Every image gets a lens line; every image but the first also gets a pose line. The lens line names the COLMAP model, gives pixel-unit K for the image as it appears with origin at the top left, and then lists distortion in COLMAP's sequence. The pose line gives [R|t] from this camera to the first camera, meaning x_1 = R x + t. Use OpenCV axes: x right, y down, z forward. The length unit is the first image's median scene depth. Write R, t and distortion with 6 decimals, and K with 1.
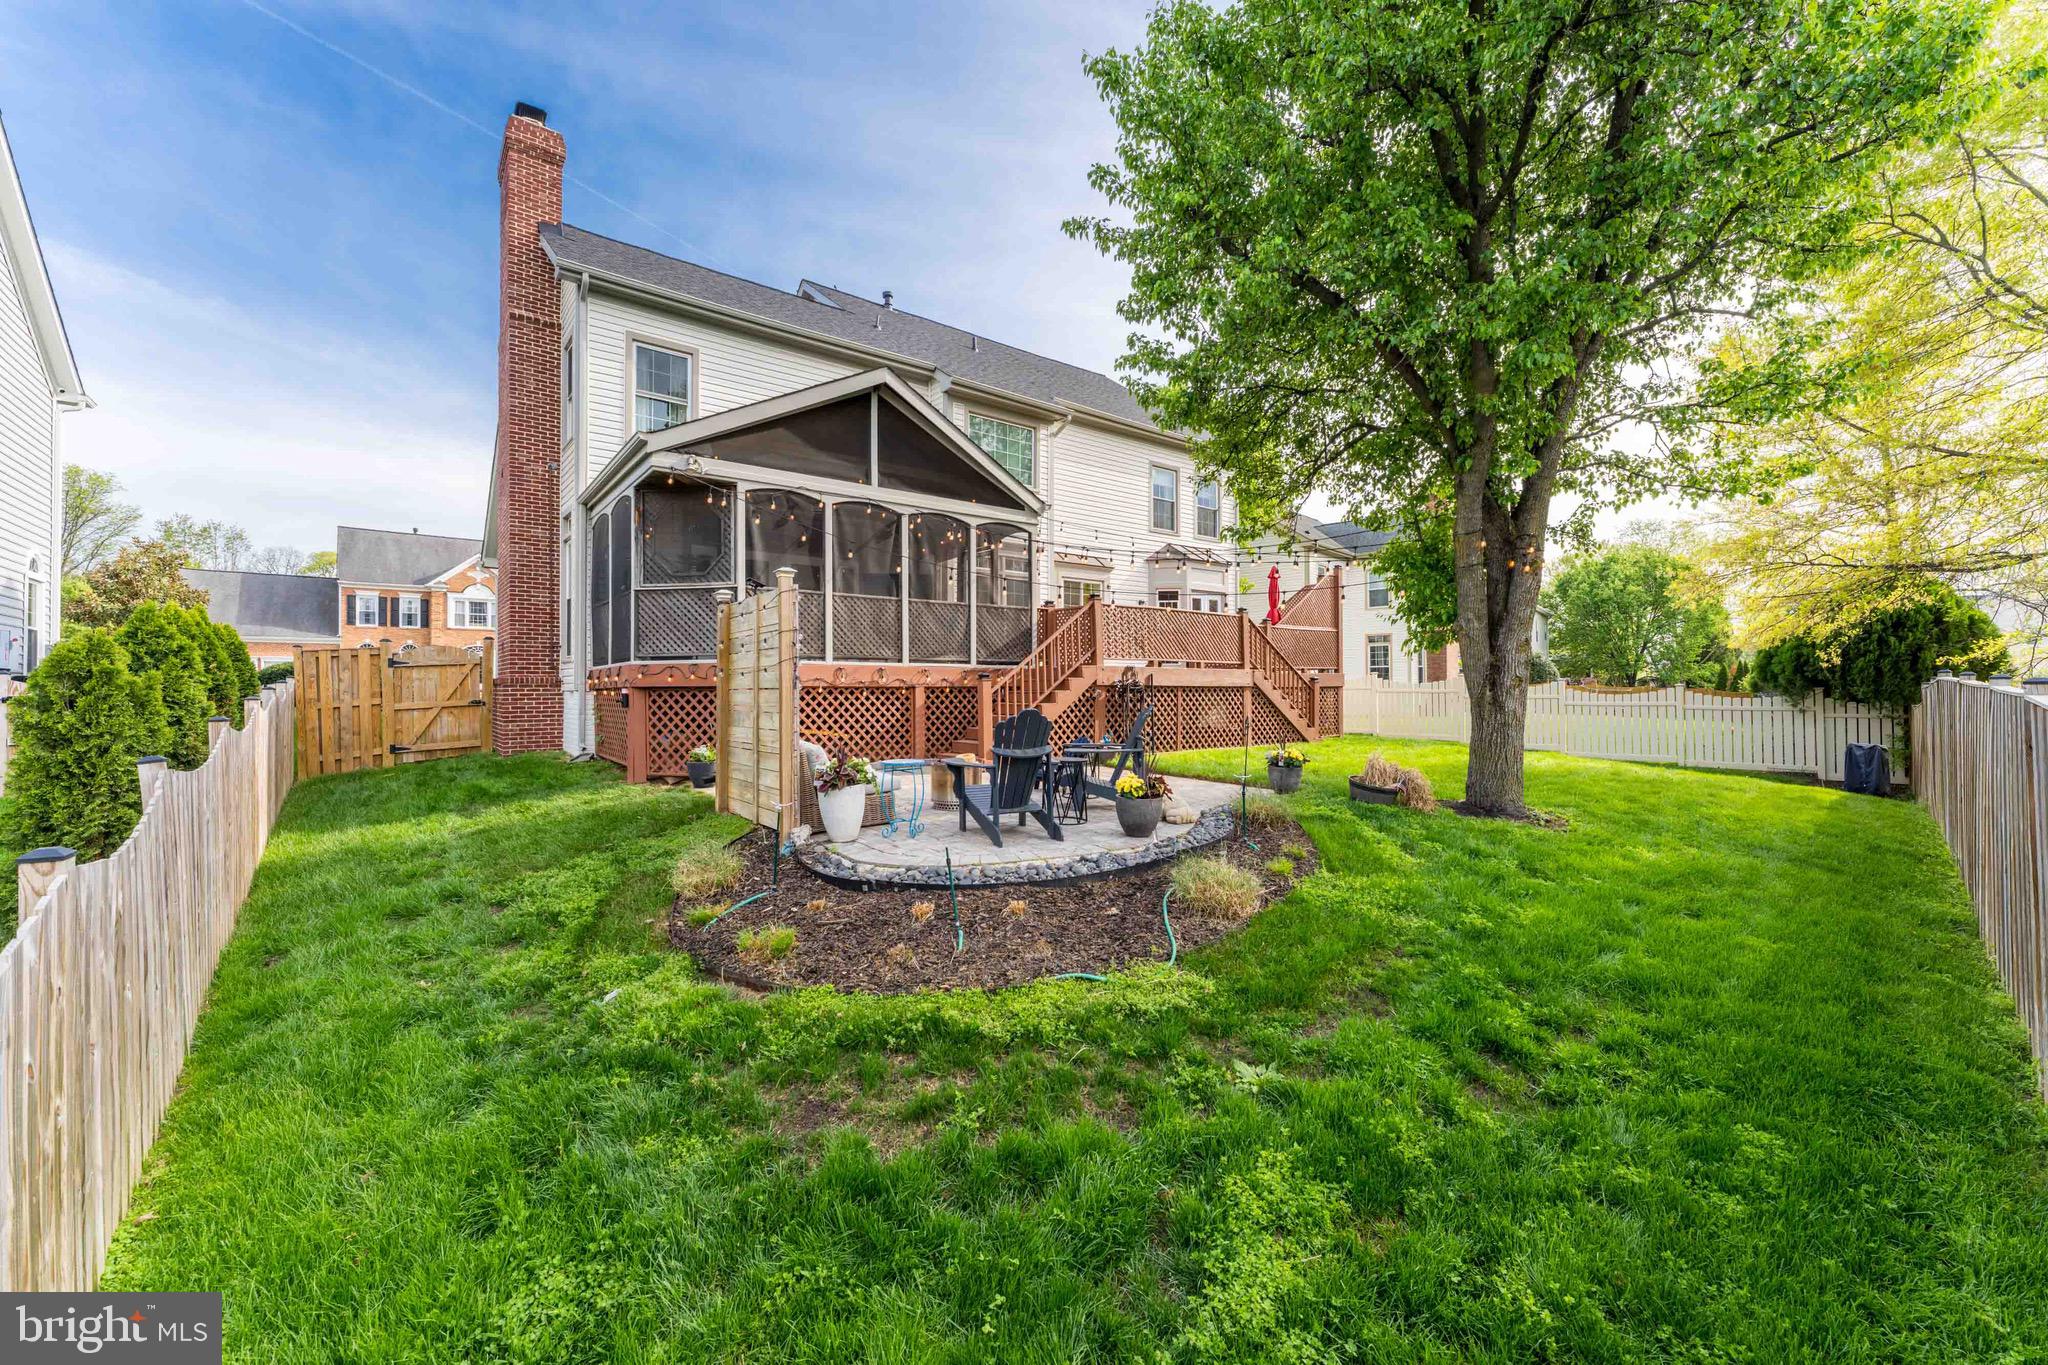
lens RADIAL K [[832.3, 0, 1024.0], [0, 832.3, 682.5], [0, 0, 1]] dist [0.000136, 0.000057]
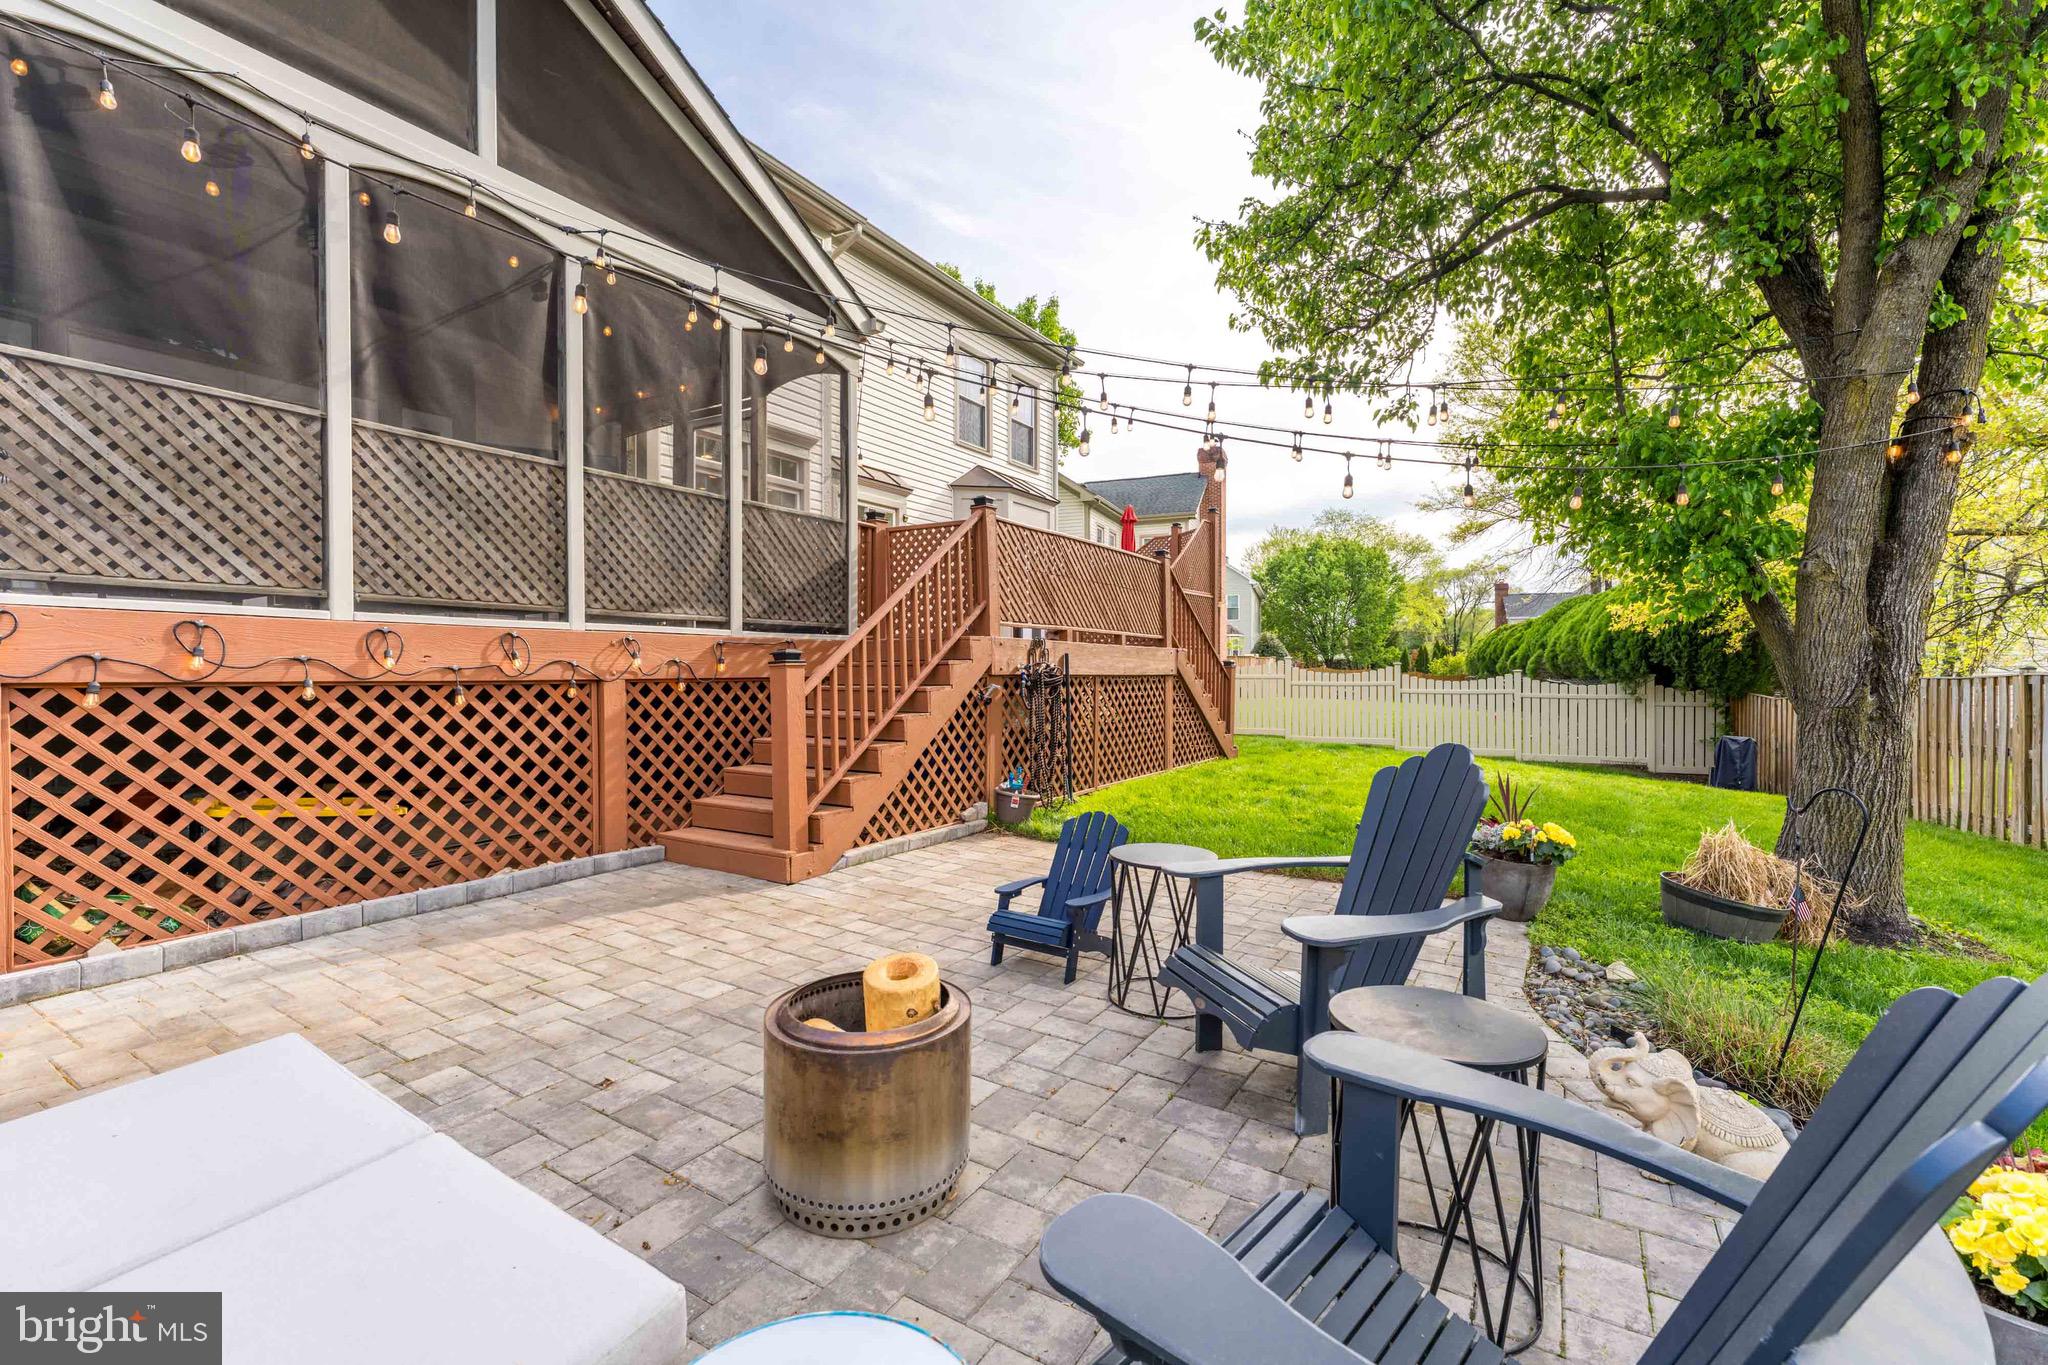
lens RADIAL K [[881.8, 0, 1024.0], [0, 881.8, 682.5], [0, 0, 1]] dist [-0.006229, -0.000094]
pose [[0.937685, -0.002423, 0.347478, -0.084168], [-0.005998, 0.999714, 0.023156, -0.004926], [-0.347435, -0.023797, 0.937402, 0.502176]]
